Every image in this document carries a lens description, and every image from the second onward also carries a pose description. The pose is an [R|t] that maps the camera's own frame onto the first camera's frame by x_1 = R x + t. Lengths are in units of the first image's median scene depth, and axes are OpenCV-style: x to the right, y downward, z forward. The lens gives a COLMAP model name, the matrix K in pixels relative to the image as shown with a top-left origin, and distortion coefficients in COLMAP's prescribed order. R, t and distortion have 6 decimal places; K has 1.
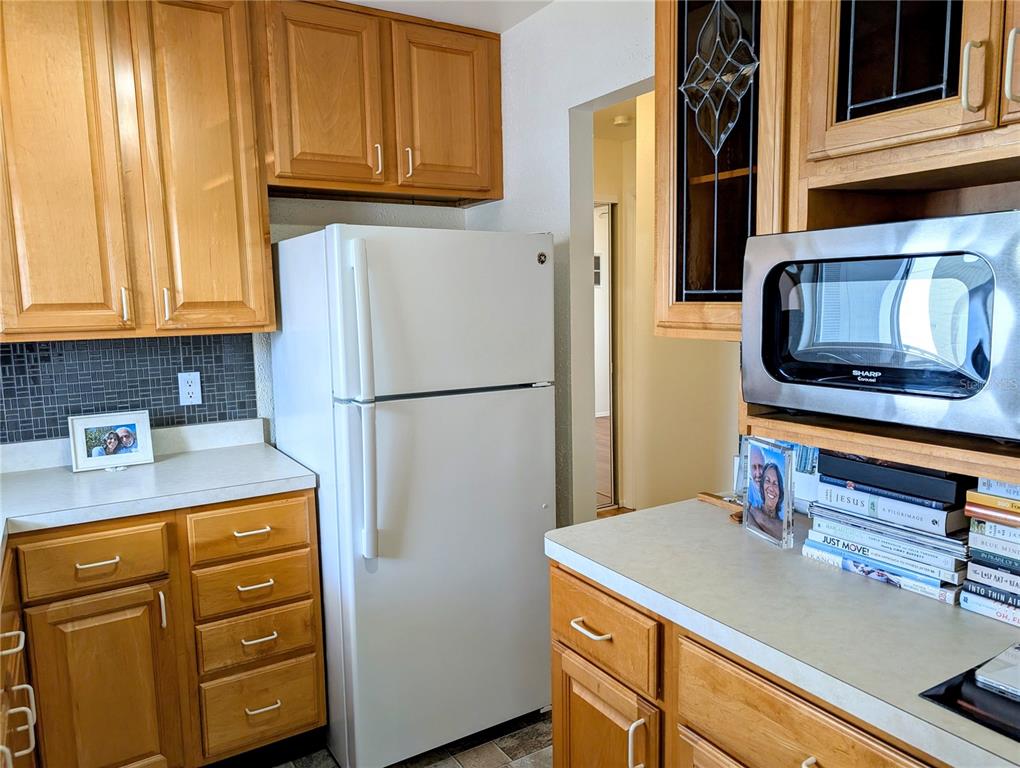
lens RADIAL K [[739.1, 0, 510.7], [0, 739.1, 395.3], [0, 0, 1]] dist [0.040962, -0.040980]
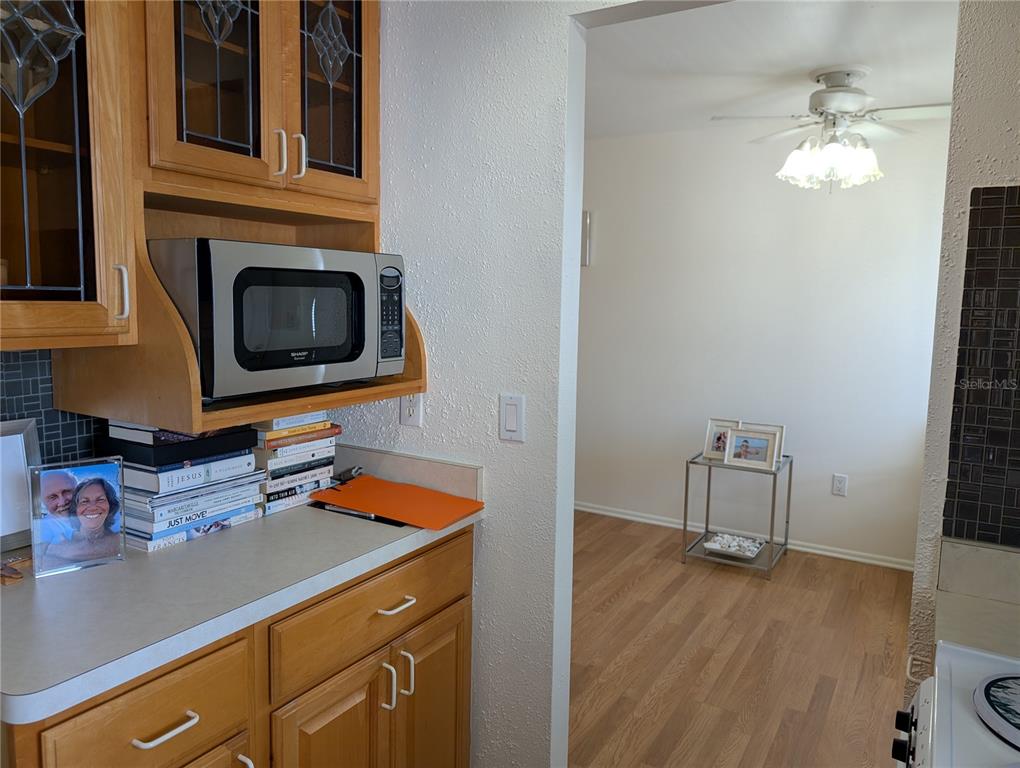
lens RADIAL K [[733.9, 0, 510.2], [0, 733.9, 385.7], [0, 0, 1]] dist [0.008092, -0.002083]
pose [[-0.451467, -0.105807, 0.885992, -0.783839], [0.106973, 0.979365, 0.171467, -0.141828], [-0.885852, 0.172189, -0.430832, 1.098023]]
